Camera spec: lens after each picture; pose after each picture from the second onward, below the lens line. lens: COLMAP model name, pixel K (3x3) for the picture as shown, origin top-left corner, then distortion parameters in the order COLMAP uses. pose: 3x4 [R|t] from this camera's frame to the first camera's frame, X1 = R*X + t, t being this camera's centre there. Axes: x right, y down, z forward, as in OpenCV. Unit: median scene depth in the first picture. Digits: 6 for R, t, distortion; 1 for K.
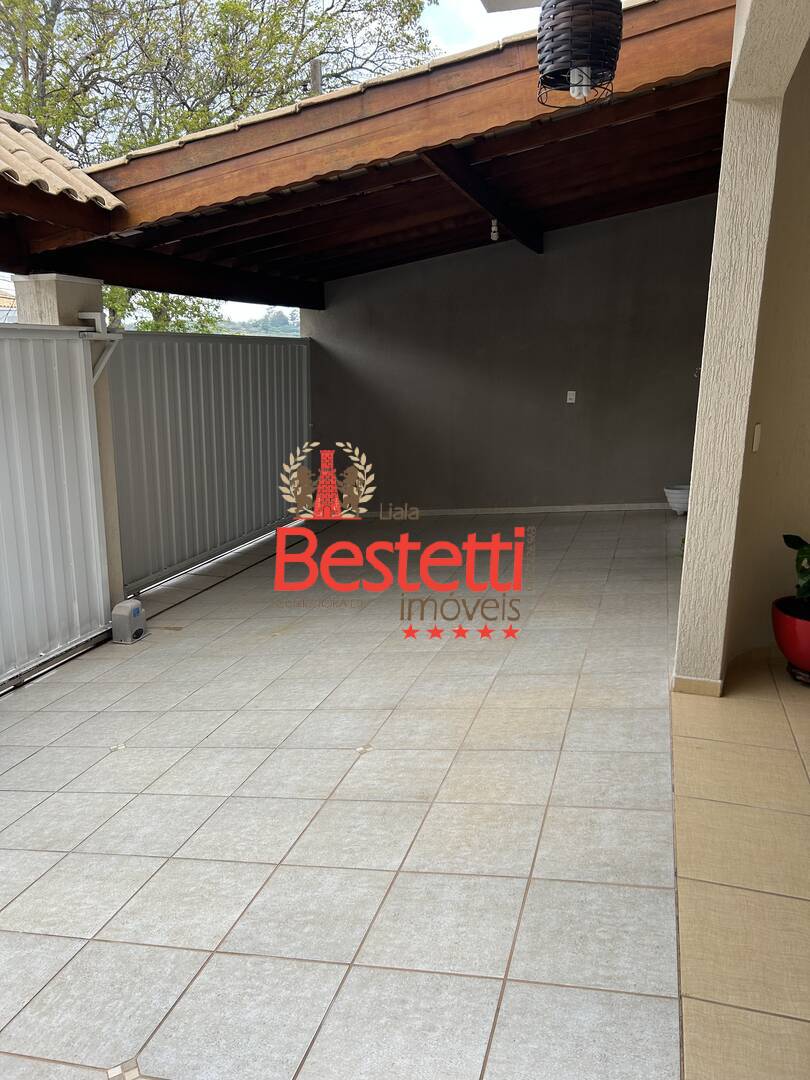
lens RADIAL K [[810.9, 0, 412.7], [0, 810.9, 536.0], [0, 0, 1]] dist [0.042812, -0.050546]
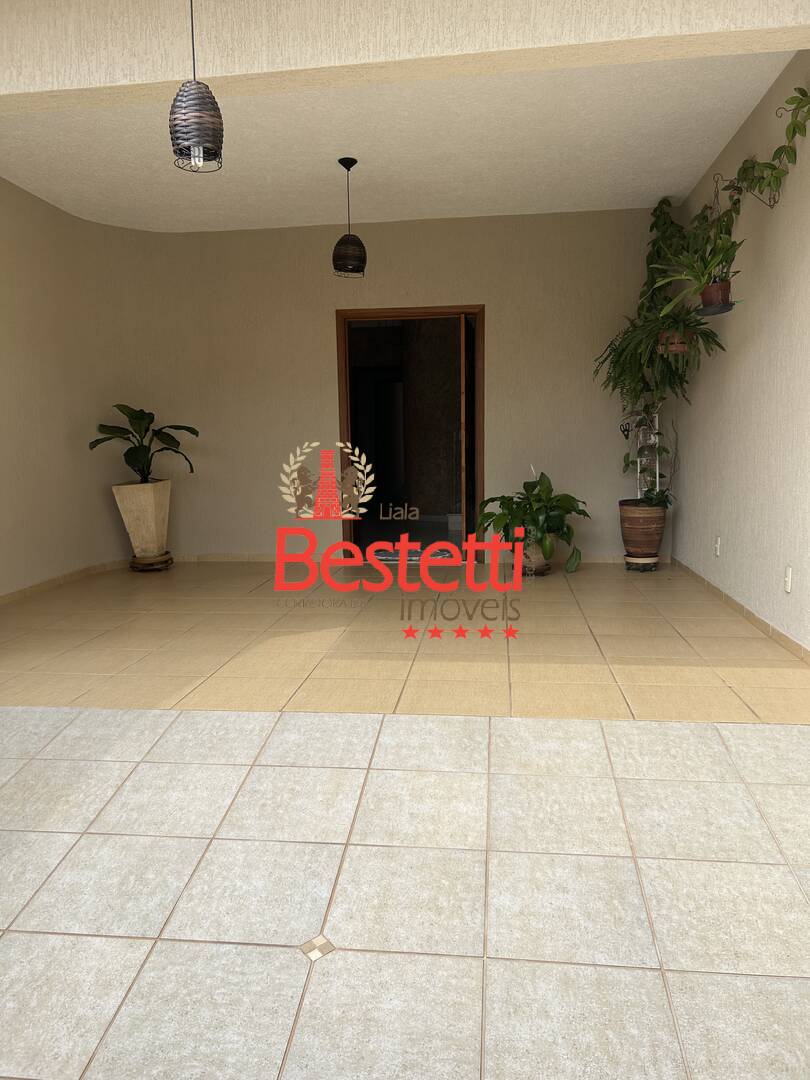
lens RADIAL K [[810.9, 0, 396.9], [0, 810.9, 542.9], [0, 0, 1]] dist [0.042812, -0.050546]
pose [[-0.162645, -0.130114, 0.978068, -0.718174], [0.237277, 0.957020, 0.166771, -0.001427], [-0.957730, 0.259198, -0.124781, 0.478124]]
